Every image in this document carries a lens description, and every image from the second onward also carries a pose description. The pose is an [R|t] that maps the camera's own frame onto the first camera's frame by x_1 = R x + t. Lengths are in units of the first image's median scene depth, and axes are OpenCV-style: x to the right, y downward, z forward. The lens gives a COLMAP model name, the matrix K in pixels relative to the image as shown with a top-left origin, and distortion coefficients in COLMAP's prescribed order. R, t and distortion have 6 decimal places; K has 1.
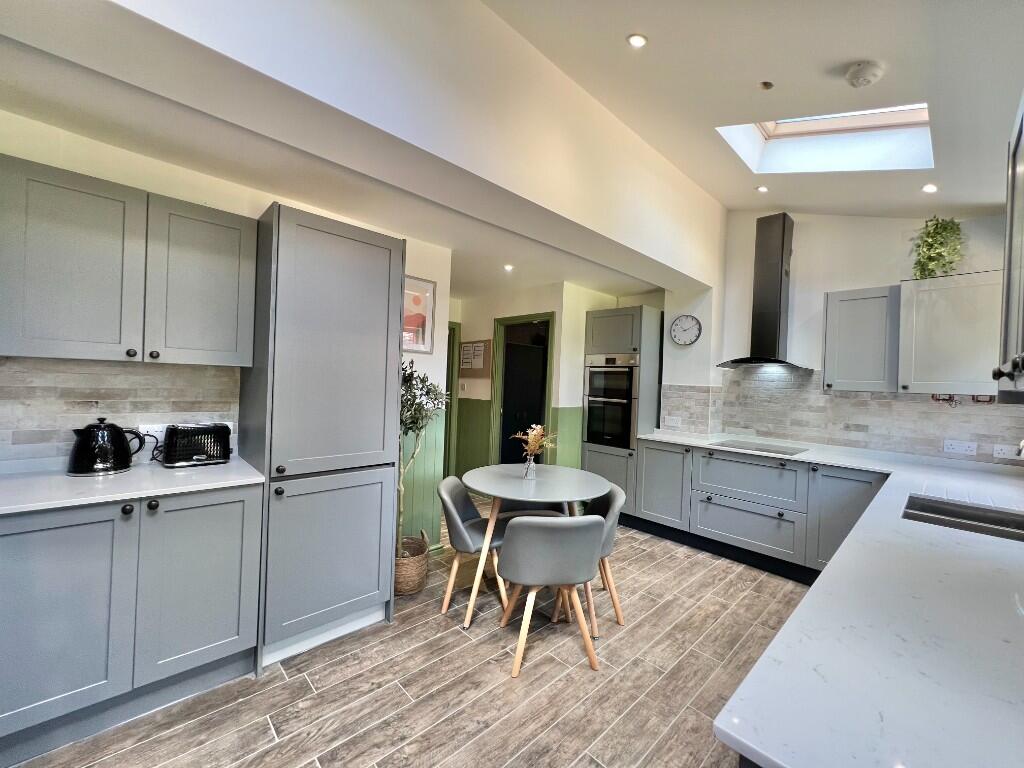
lens RADIAL K [[412.1, 0, 512.7], [0, 412.1, 382.9], [0, 0, 1]] dist [0.000120, -0.000276]
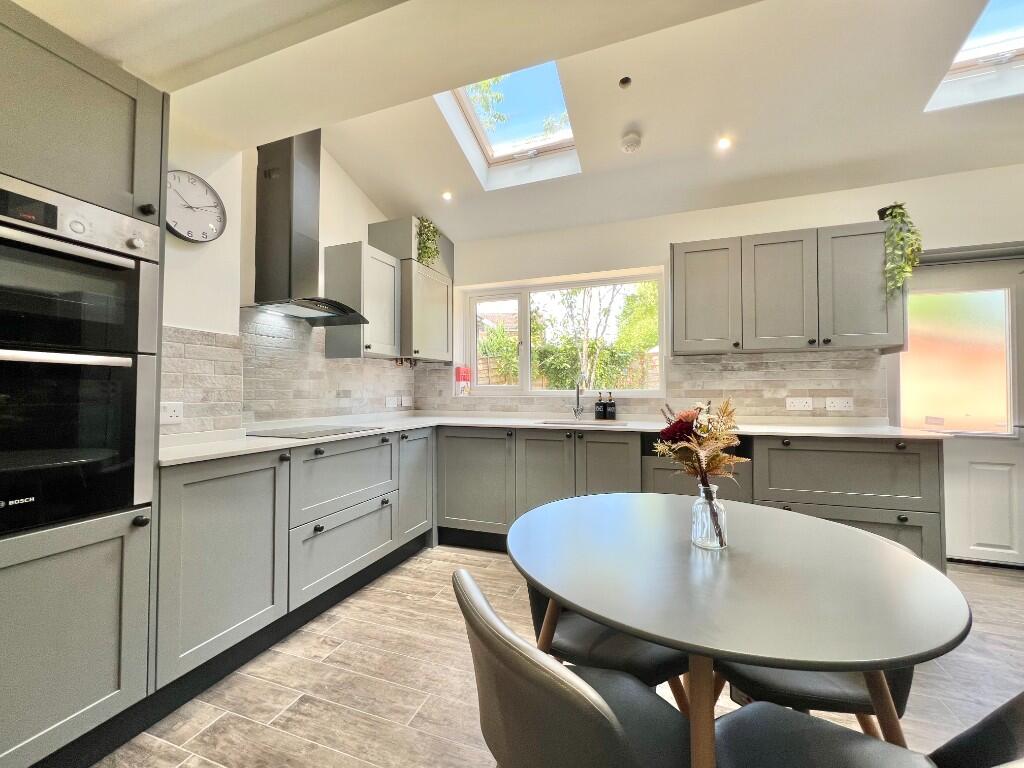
lens RADIAL K [[412.3, 0, 513.8], [0, 412.3, 383.0], [0, 0, 1]] dist [0.000267, 0.000162]
pose [[-0.447591, -0.020564, 0.894002, -0.173454], [-0.012425, 0.999782, 0.016776, 0.062219], [-0.894152, -0.003599, -0.447749, 1.050891]]
